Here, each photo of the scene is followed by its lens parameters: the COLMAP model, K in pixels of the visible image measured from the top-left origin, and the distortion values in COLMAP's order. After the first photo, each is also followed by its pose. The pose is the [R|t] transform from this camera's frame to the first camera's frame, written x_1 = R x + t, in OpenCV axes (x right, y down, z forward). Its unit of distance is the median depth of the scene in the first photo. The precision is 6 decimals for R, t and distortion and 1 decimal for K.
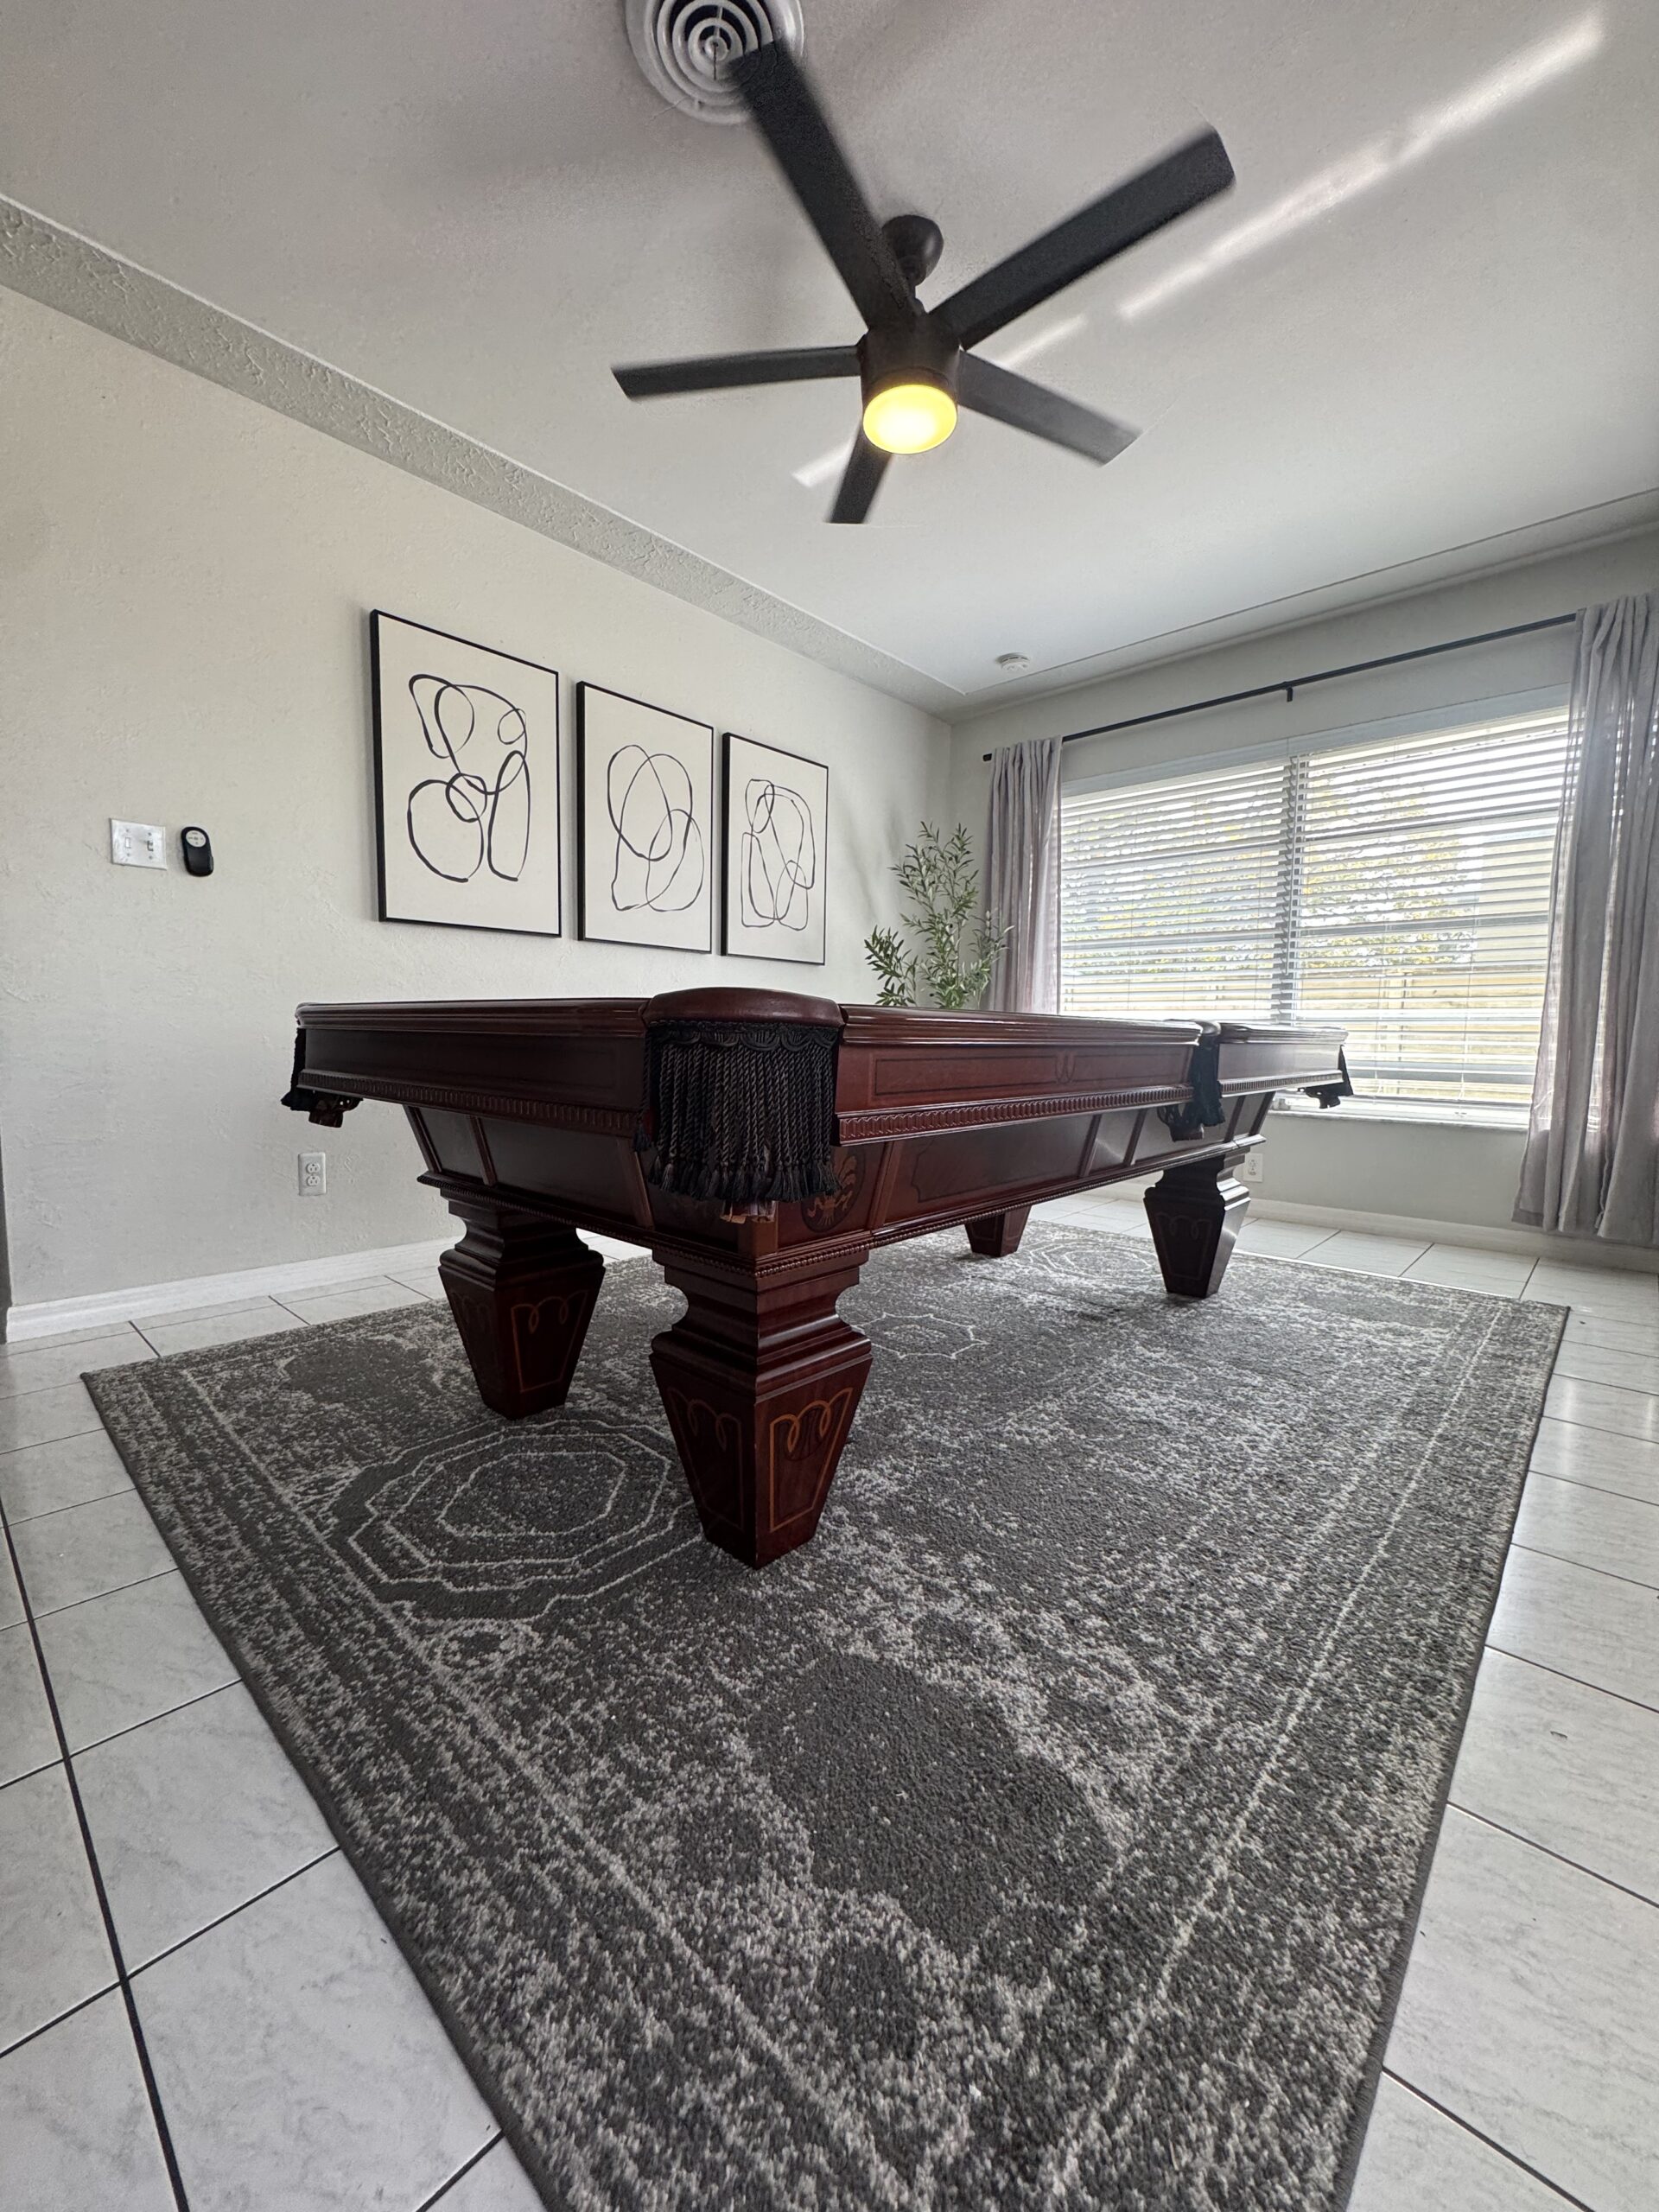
lens RADIAL K [[880.5, 0, 832.3], [0, 880.5, 1106.1], [0, 0, 1]] dist [-0.003859, 0.000148]
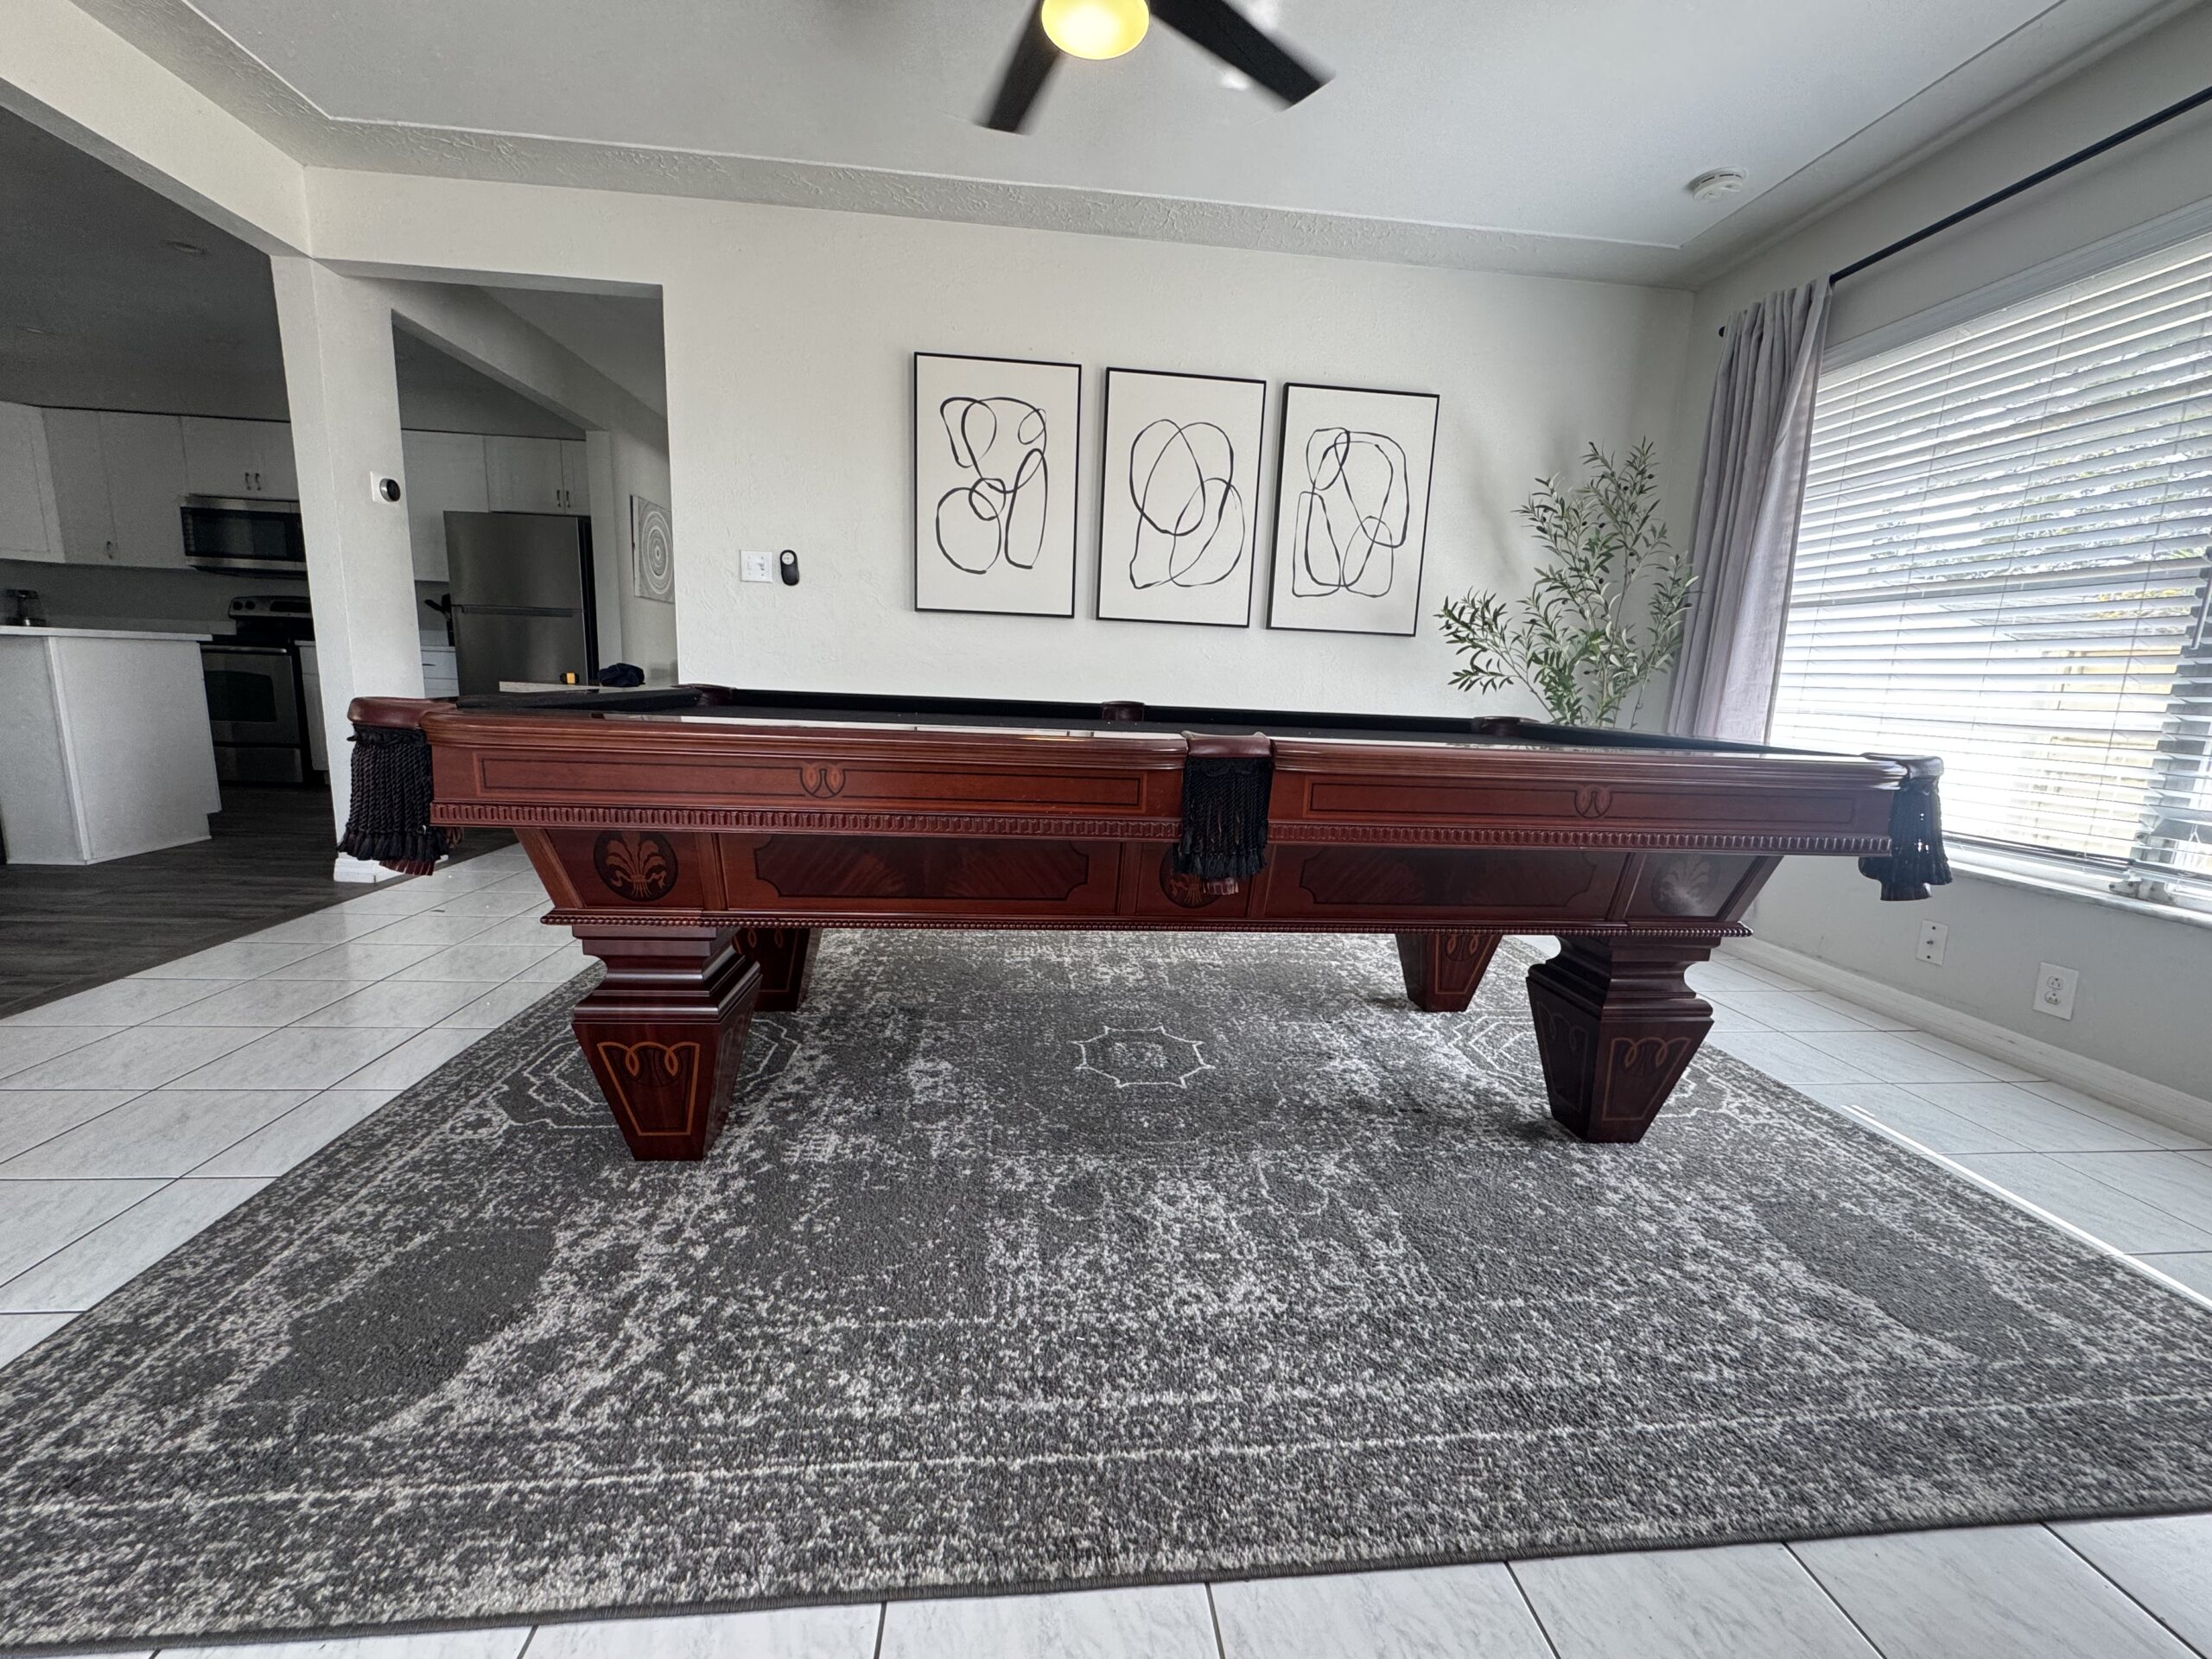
lens RADIAL K [[880.5, 0, 1105.8], [0, 880.5, 829.1], [0, 0, 1]] dist [-0.003859, 0.000148]
pose [[0.742721, 0.132261, -0.656409, 0.832204], [-0.085849, 0.991017, 0.102545, -0.086503], [0.664075, -0.019810, 0.747403, 0.374670]]
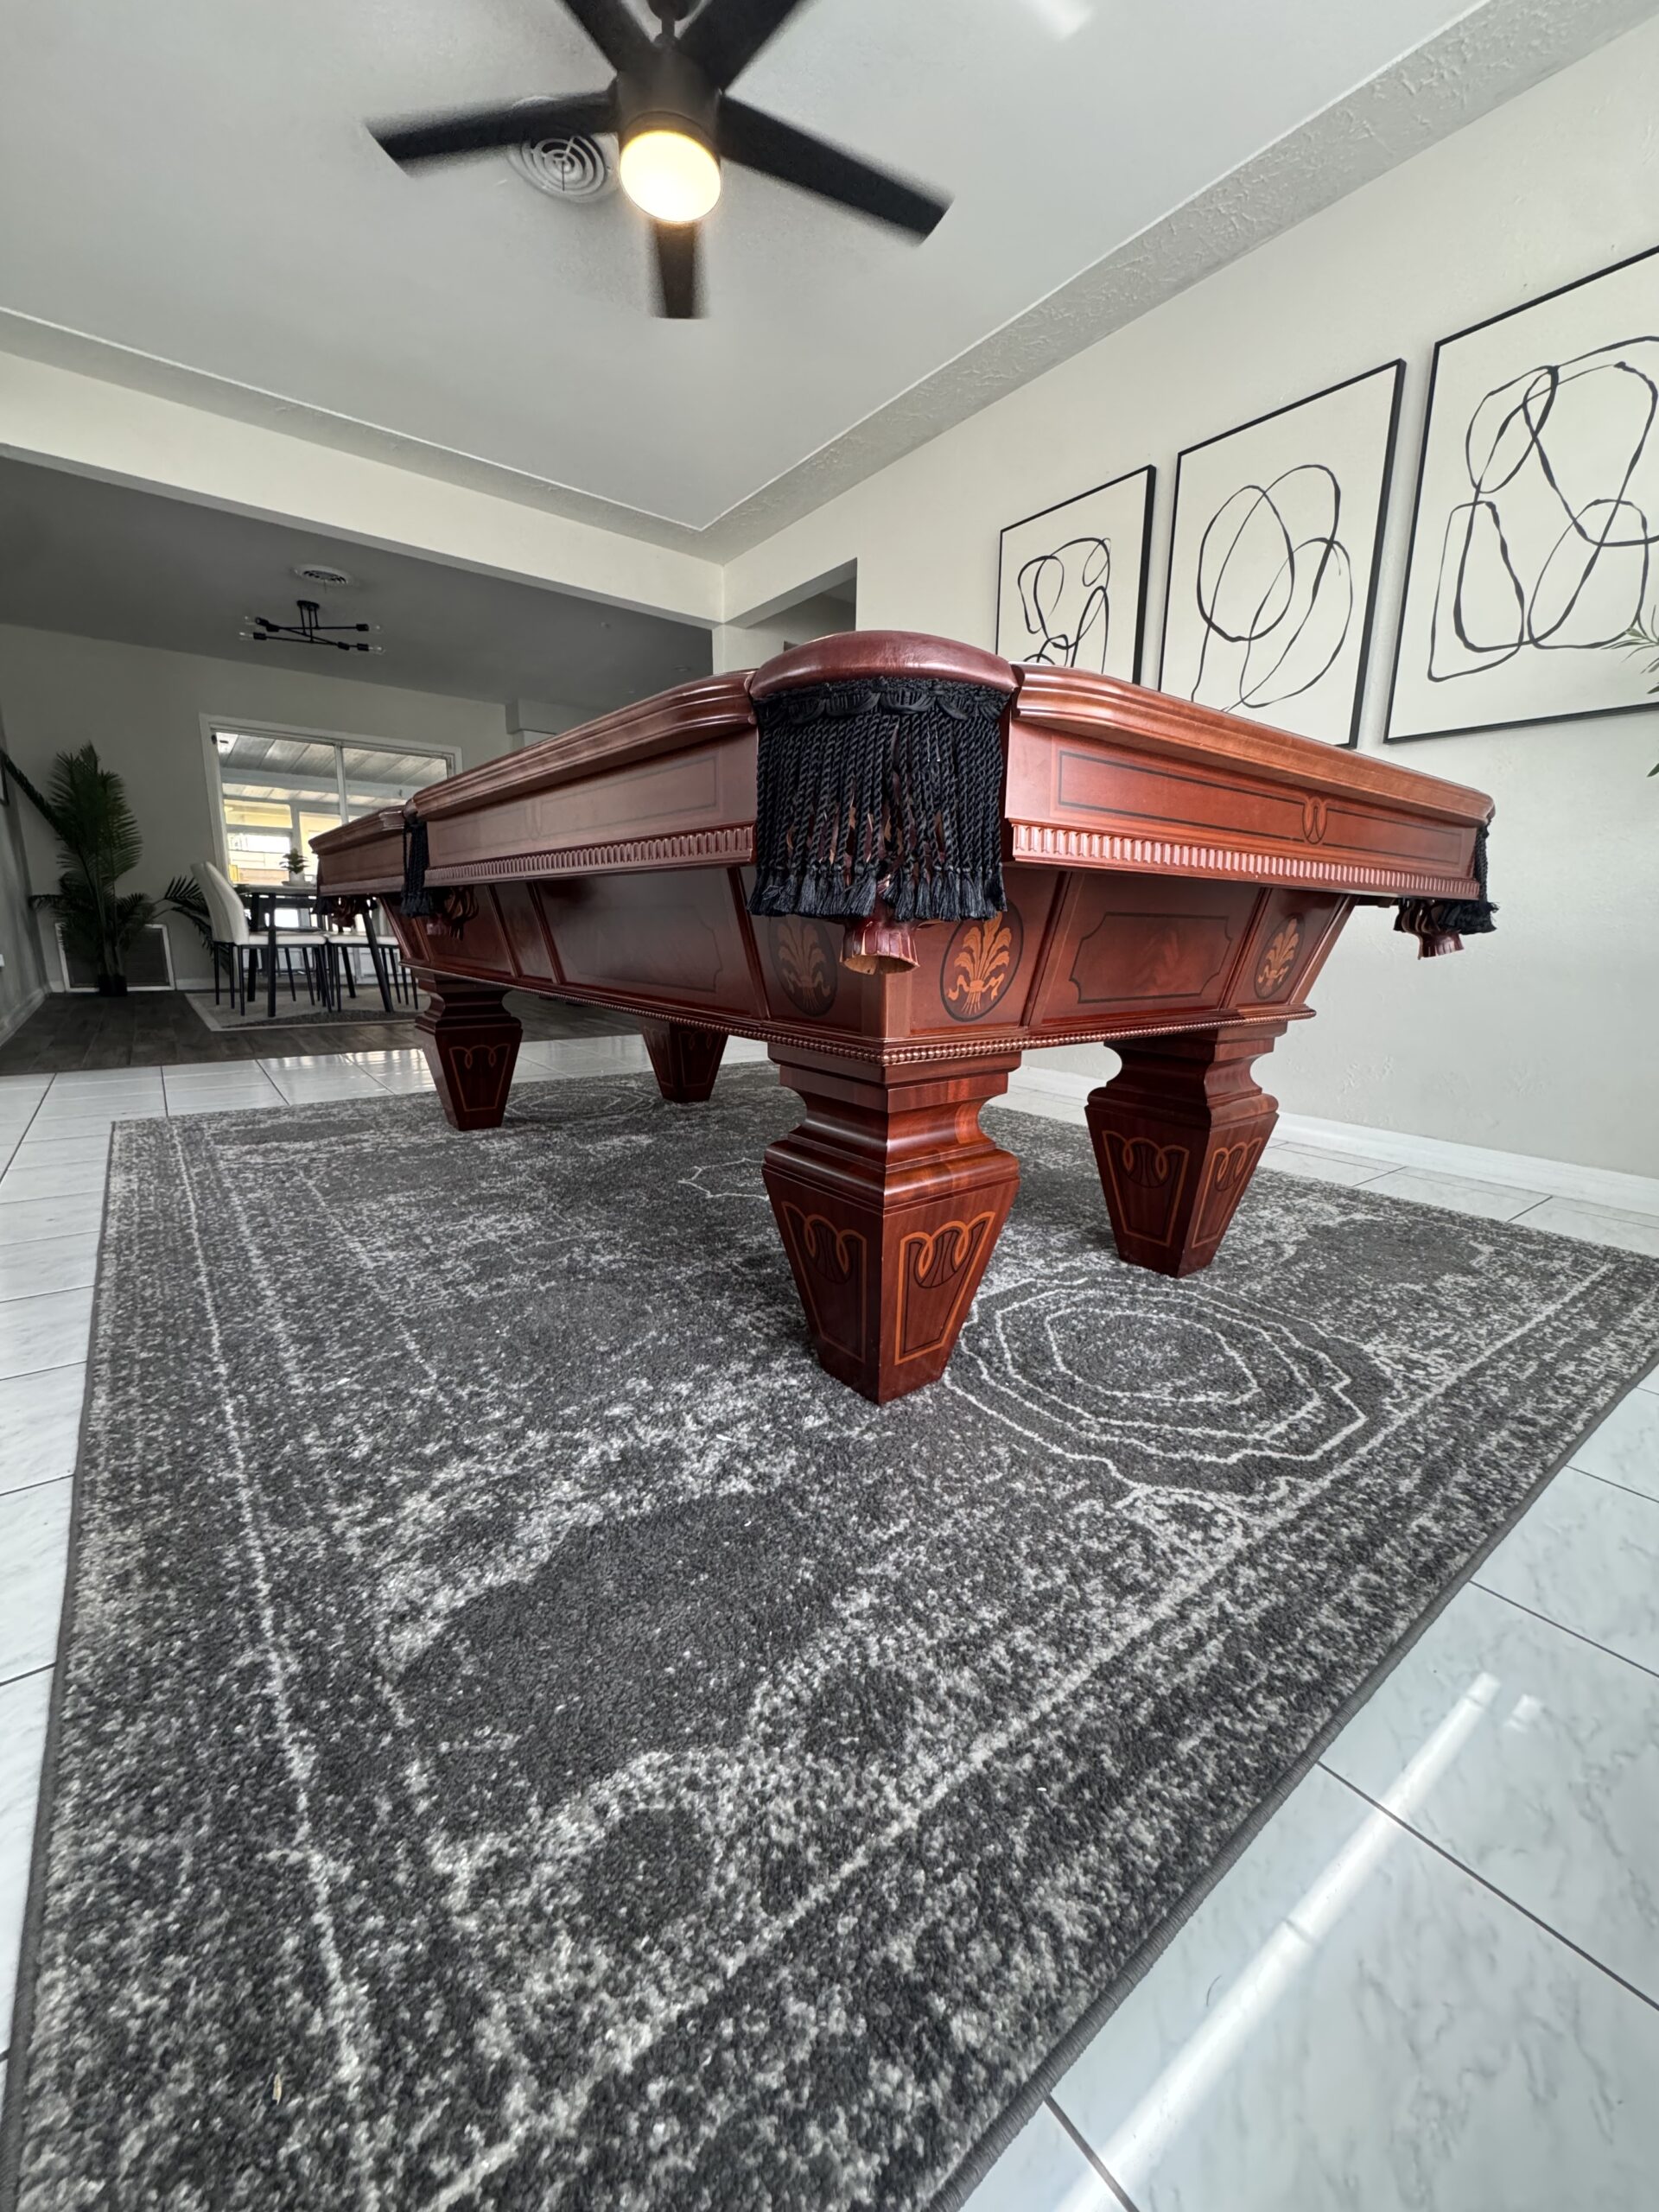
lens RADIAL K [[880.5, 0, 831.5], [0, 880.5, 1106.2], [0, 0, 1]] dist [-0.003859, 0.000148]
pose [[-0.172552, 0.184664, -0.967536, 1.256100], [-0.100861, 0.973794, 0.203846, -0.016816], [0.979823, 0.132760, -0.149405, 1.565839]]
